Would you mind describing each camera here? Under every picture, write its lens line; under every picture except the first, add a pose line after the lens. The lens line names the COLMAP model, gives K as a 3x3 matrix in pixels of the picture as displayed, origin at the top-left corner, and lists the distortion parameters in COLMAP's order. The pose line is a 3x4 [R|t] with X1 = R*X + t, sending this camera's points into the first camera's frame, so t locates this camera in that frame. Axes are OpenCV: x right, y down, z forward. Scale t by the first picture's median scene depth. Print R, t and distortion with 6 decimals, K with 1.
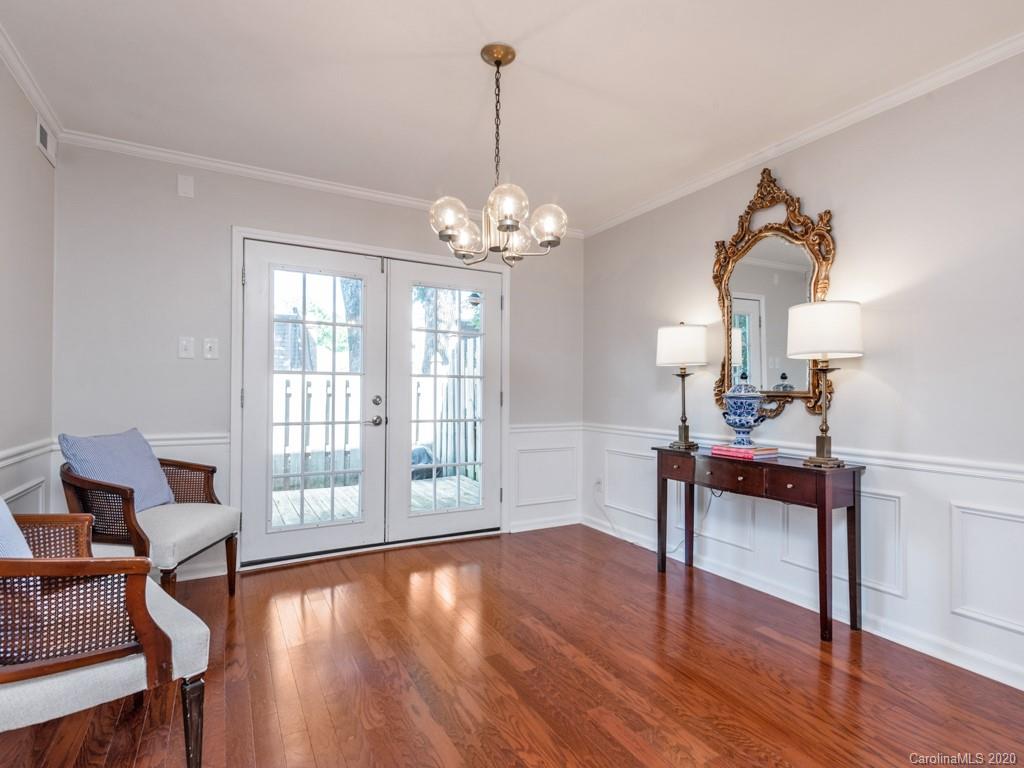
lens RADIAL K [[522.6, 0, 512.6], [0, 522.6, 388.0], [0, 0, 1]] dist [0.002579, 0.000075]
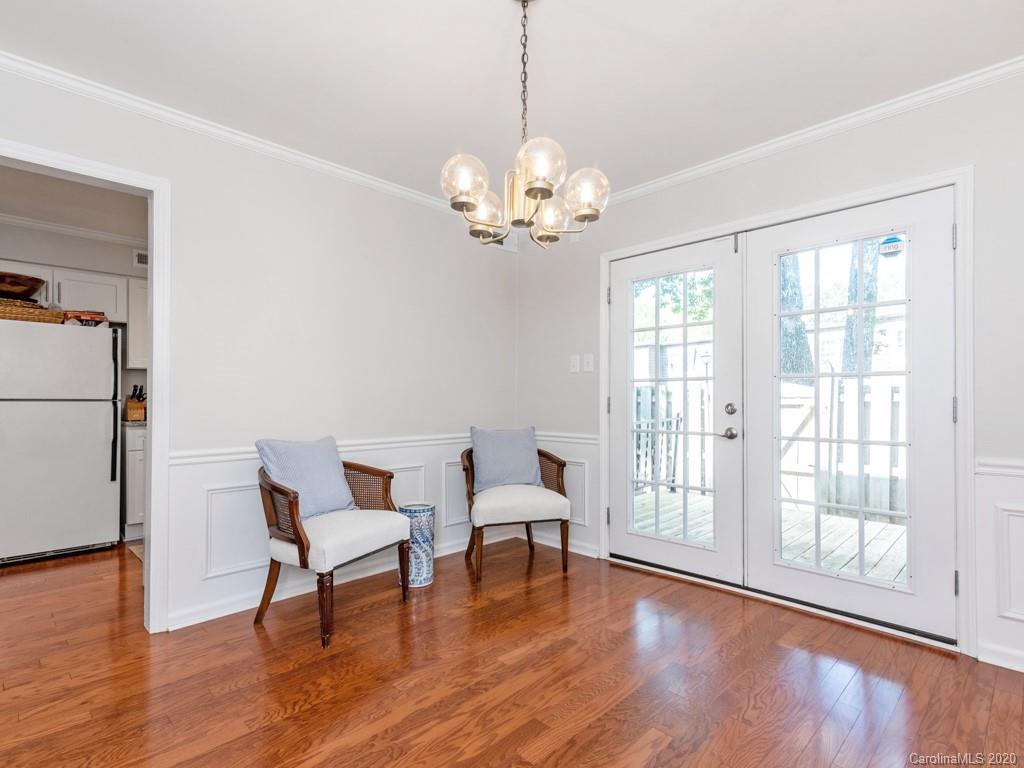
lens RADIAL K [[522.8, 0, 515.3], [0, 522.8, 398.7], [0, 0, 1]] dist [0.027955, -0.000146]
pose [[0.274466, -0.006758, -0.961573, 0.504462], [0.010281, 0.999939, -0.004093, 0.008121], [0.961542, -0.008762, 0.274519, 0.502410]]
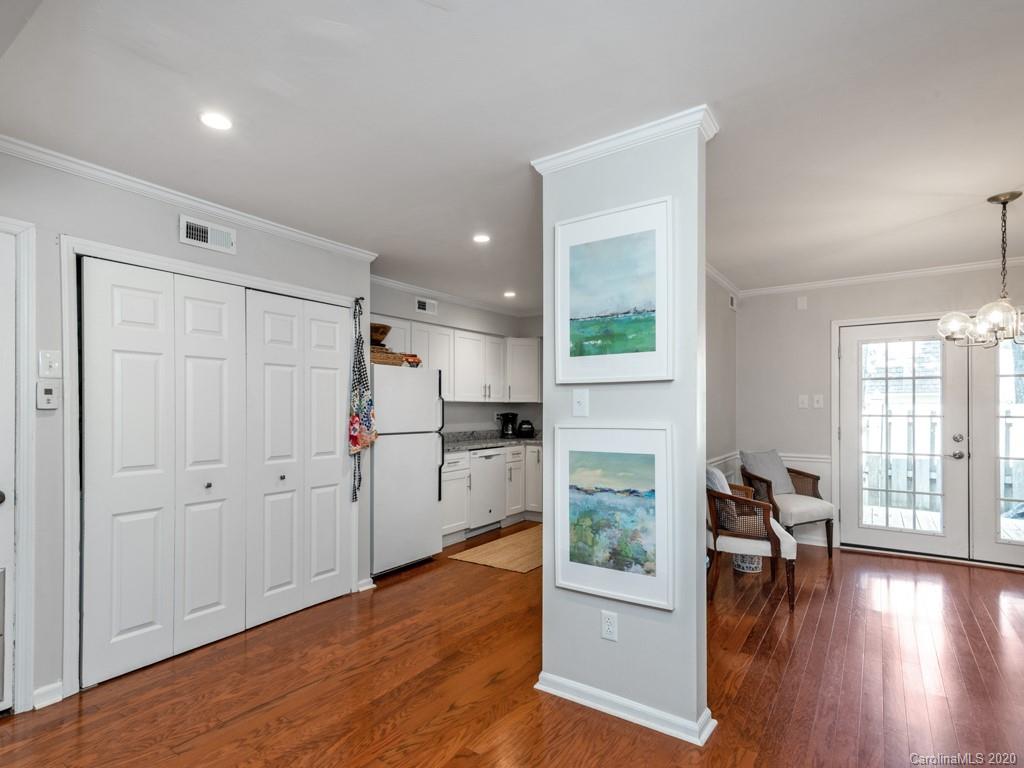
lens RADIAL K [[518.7, 0, 523.8], [0, 518.7, 408.9], [0, 0, 1]] dist [0.027009, -0.000436]
pose [[0.453657, -0.003653, -0.891169, 0.418880], [0.011823, 0.999928, 0.001920, -0.065089], [0.891098, -0.011407, 0.453668, -0.498215]]
